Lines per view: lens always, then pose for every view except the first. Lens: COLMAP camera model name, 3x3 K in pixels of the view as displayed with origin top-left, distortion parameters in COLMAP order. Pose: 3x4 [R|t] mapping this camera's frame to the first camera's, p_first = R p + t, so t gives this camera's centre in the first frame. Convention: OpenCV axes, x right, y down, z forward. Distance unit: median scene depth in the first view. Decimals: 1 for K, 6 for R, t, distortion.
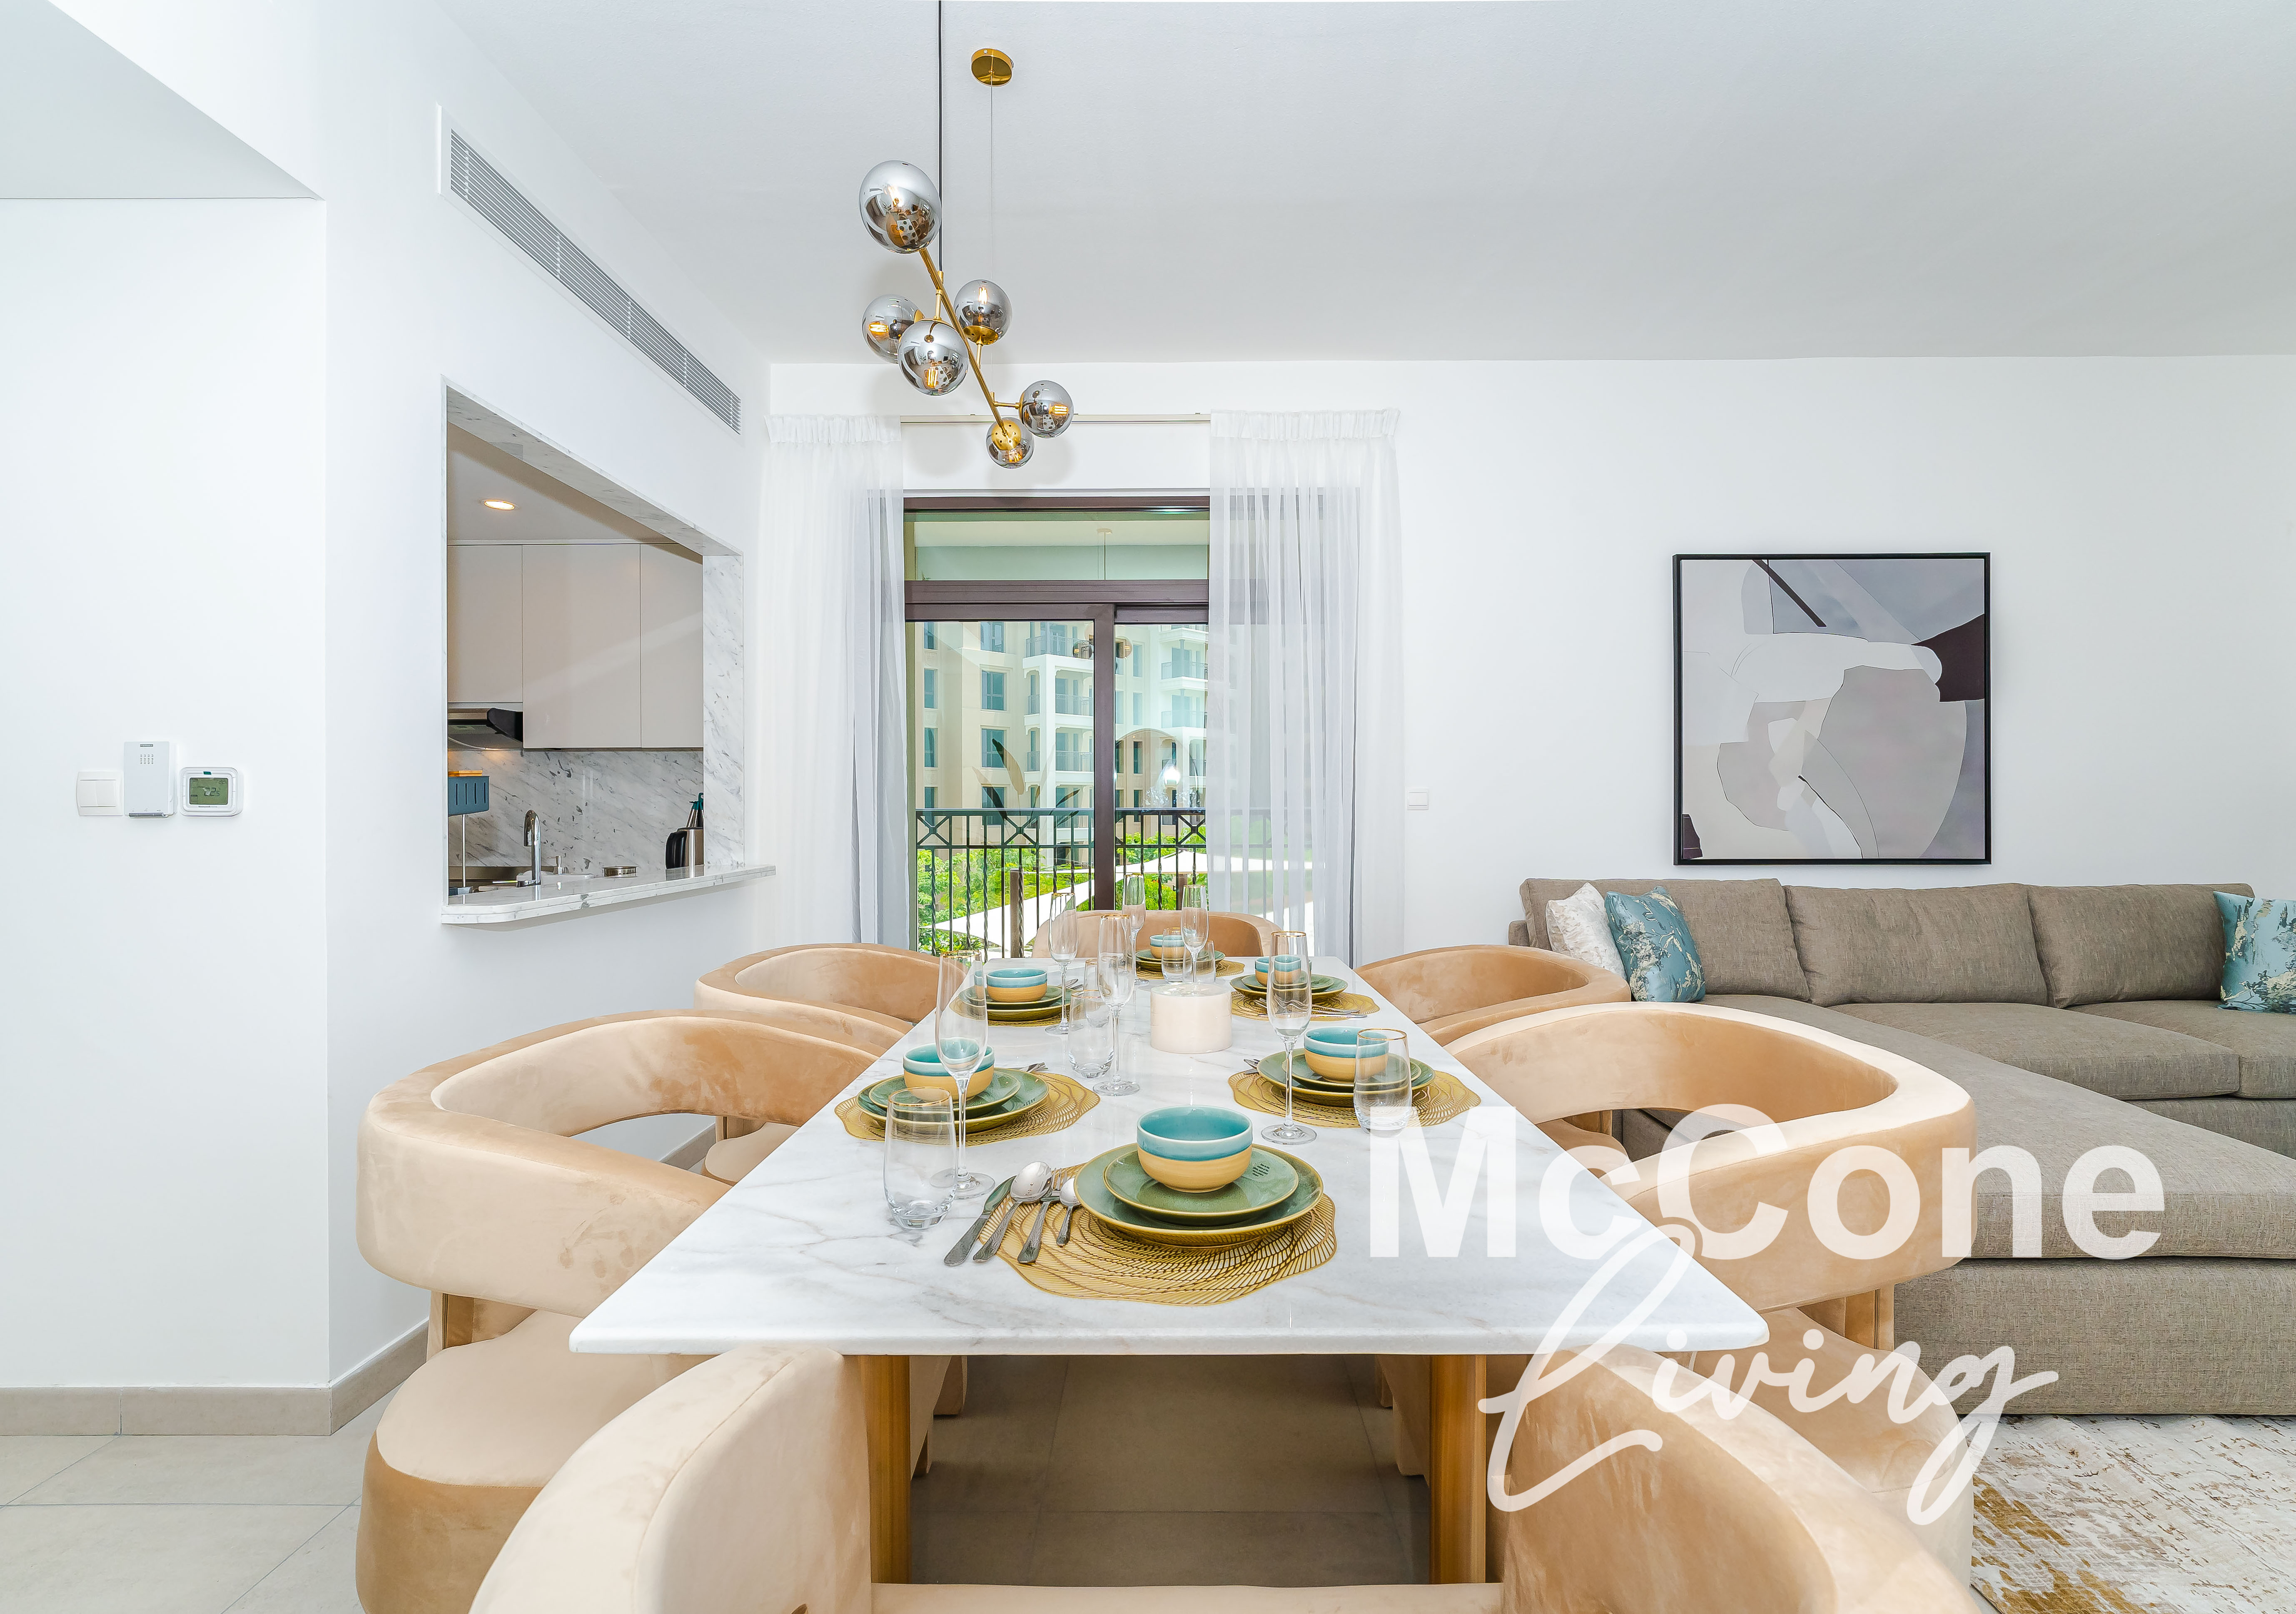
lens RADIAL K [[990.0, 0, 1155.2], [0, 990.0, 810.4], [0, 0, 1]] dist [-0.020667, 0.000457]
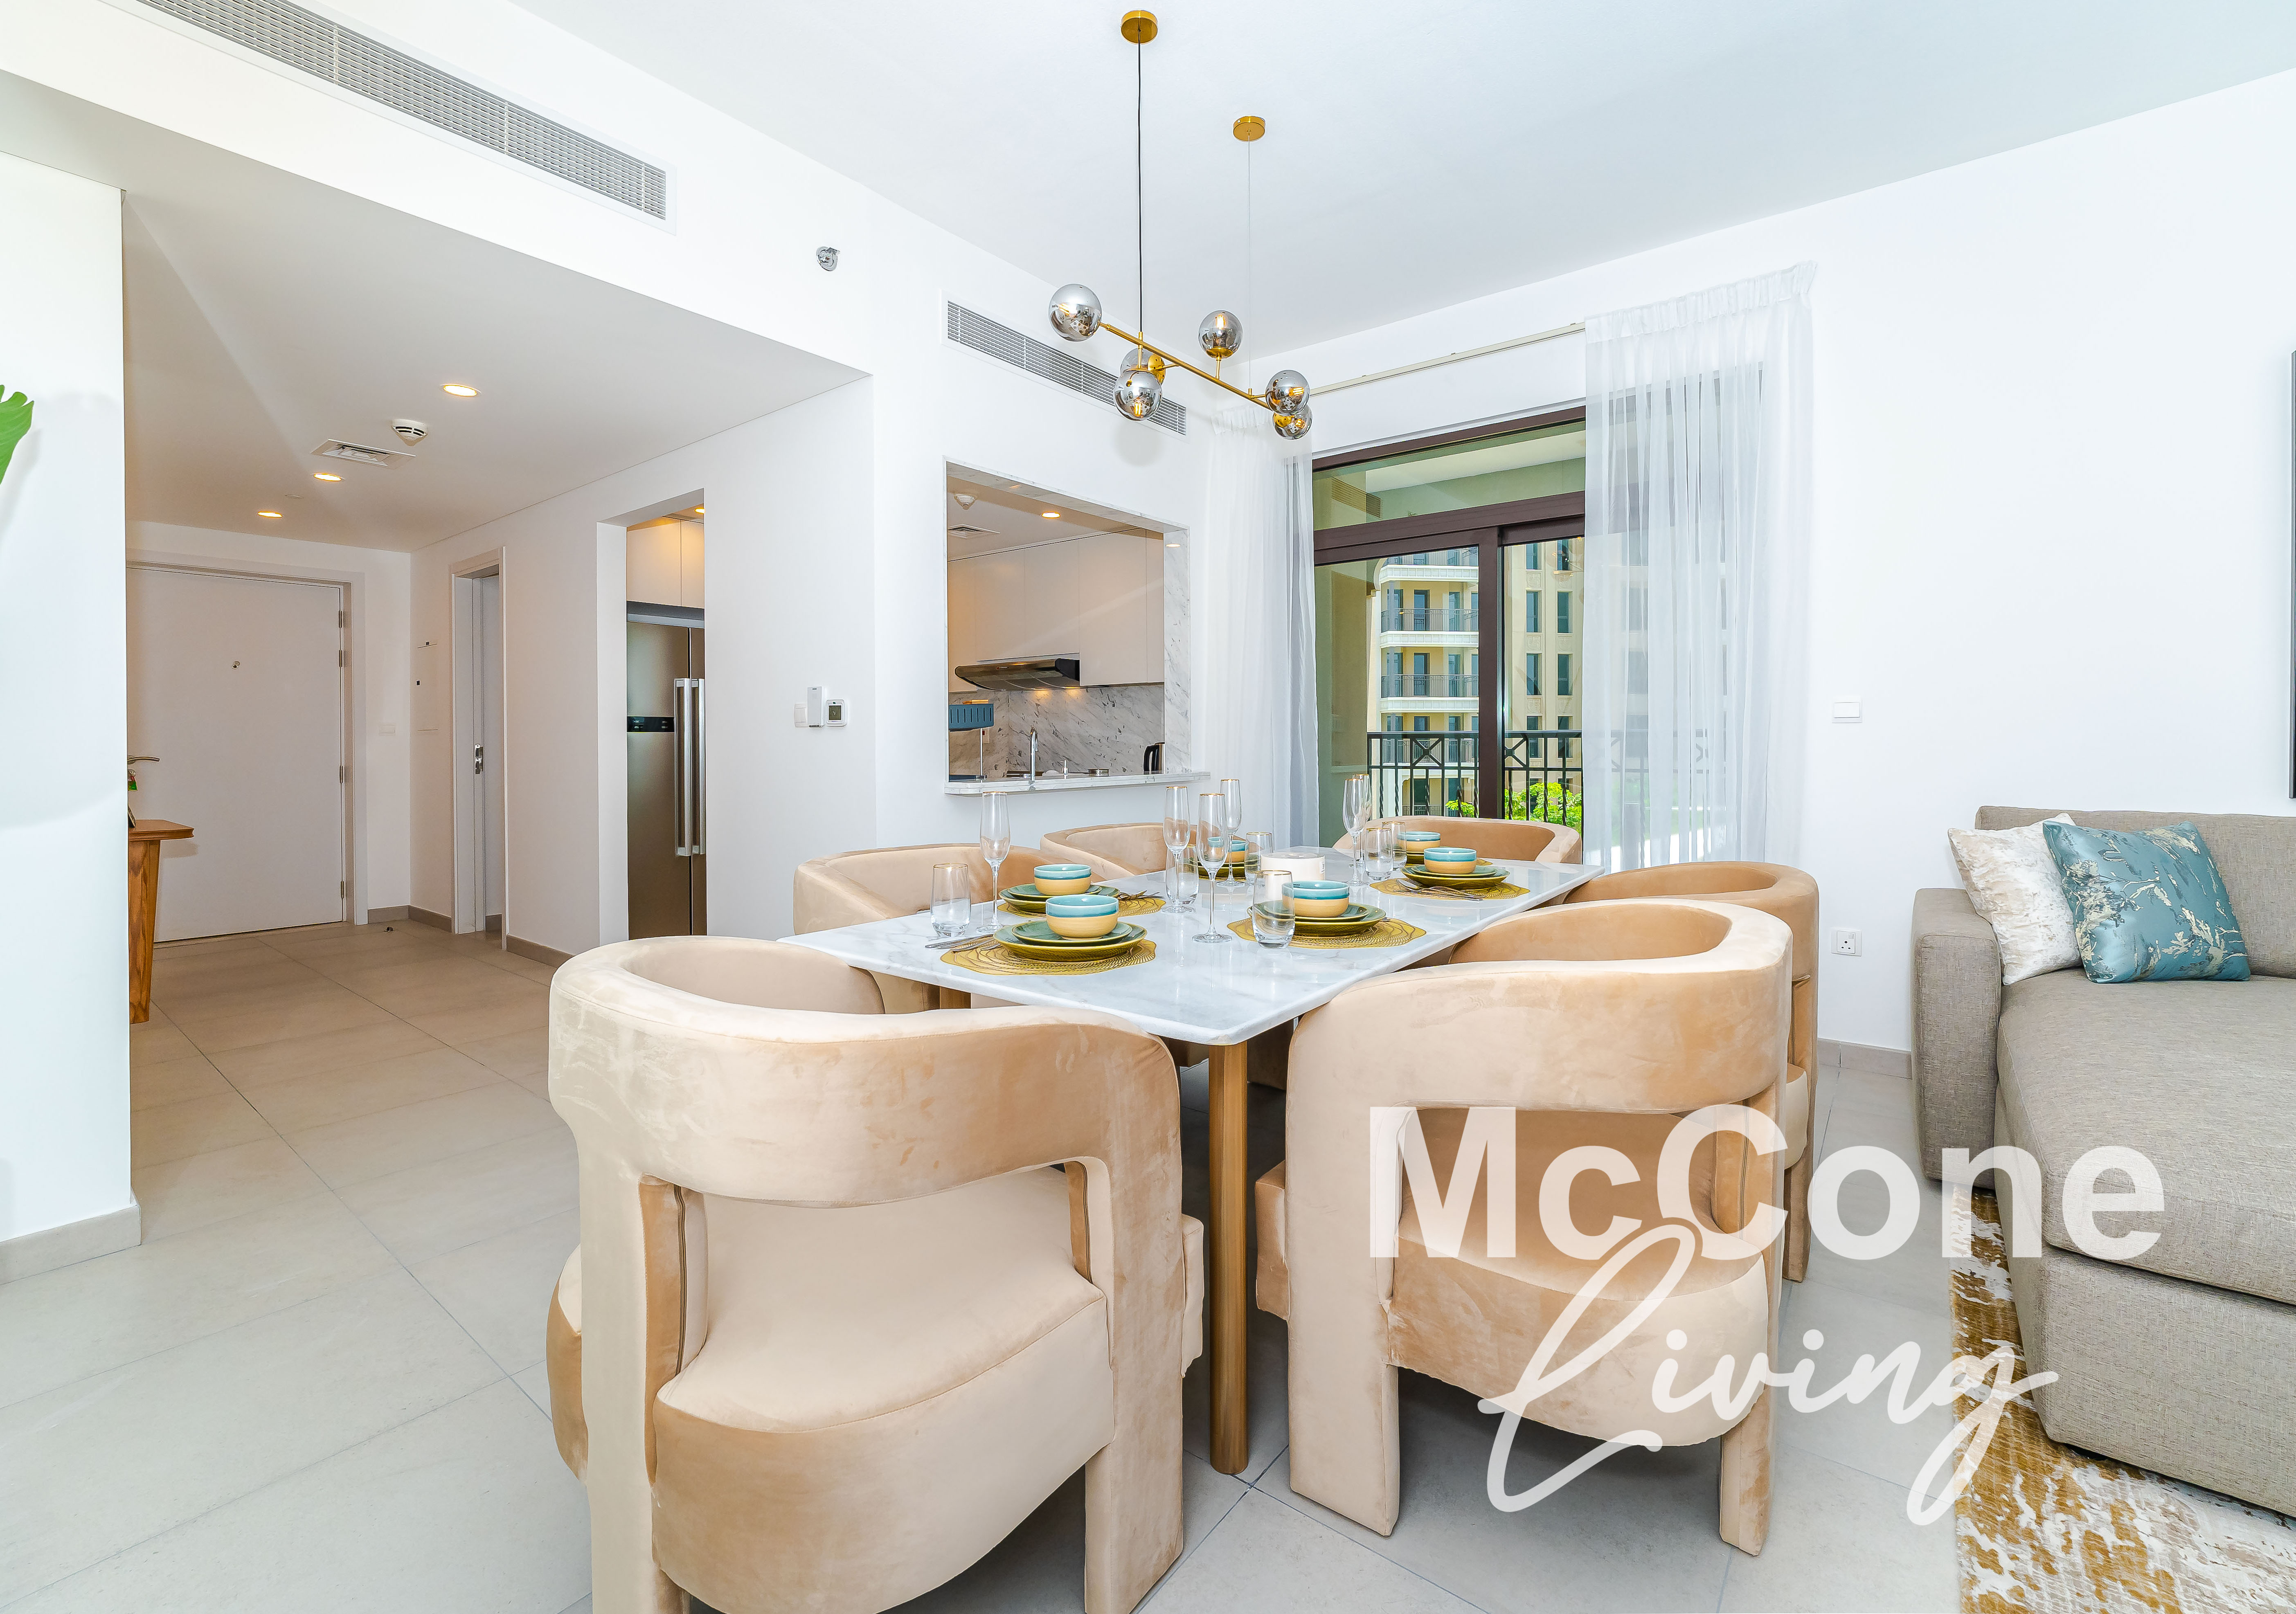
lens RADIAL K [[989.9, 0, 1110.0], [0, 989.9, 750.1], [0, 0, 1]] dist [-0.020667, 0.000457]
pose [[0.773727, 0.006630, -0.633484, 0.310059], [-0.002310, 0.999968, 0.007645, 0.017974], [0.633515, -0.004451, 0.773718, -0.057764]]
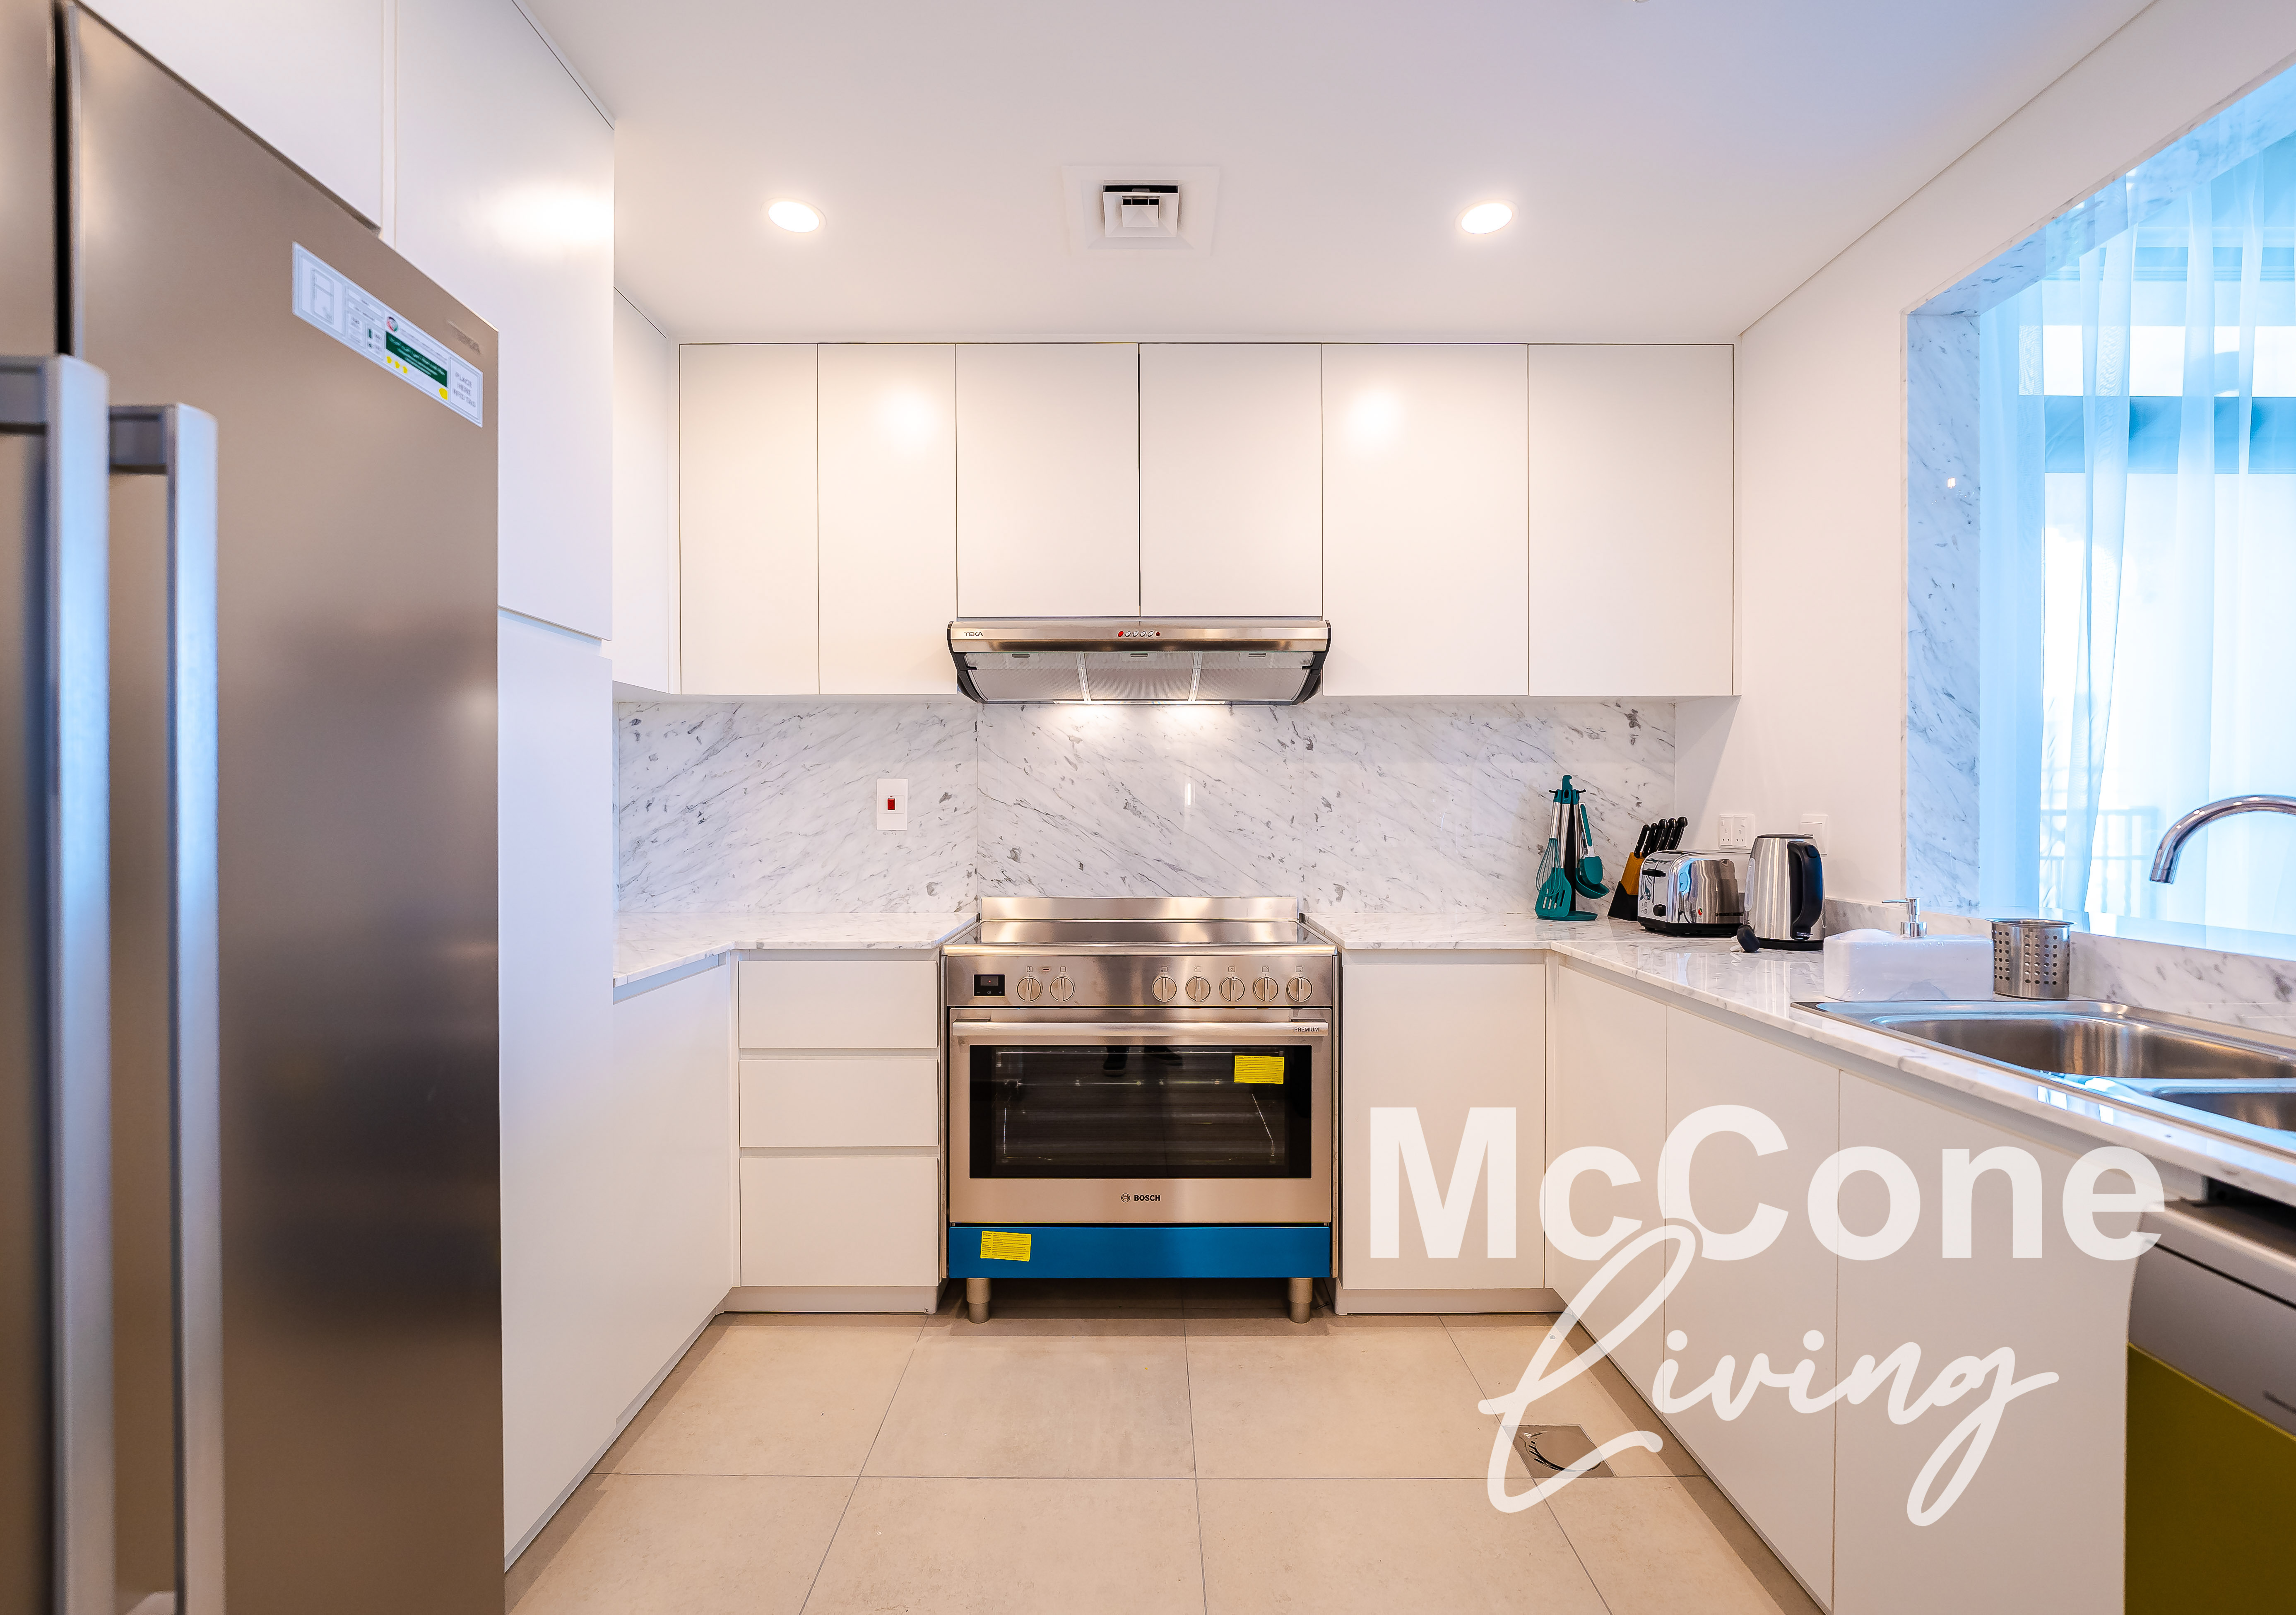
lens RADIAL K [[990.2, 0, 1174.8], [0, 990.2, 822.0], [0, 0, 1]] dist [-0.020667, 0.000457]
pose [[0.999919, 0.002791, 0.012456, -0.837404], [-0.002905, 0.999954, 0.009105, 0.006481], [-0.012430, -0.009141, 0.999881, 0.479383]]
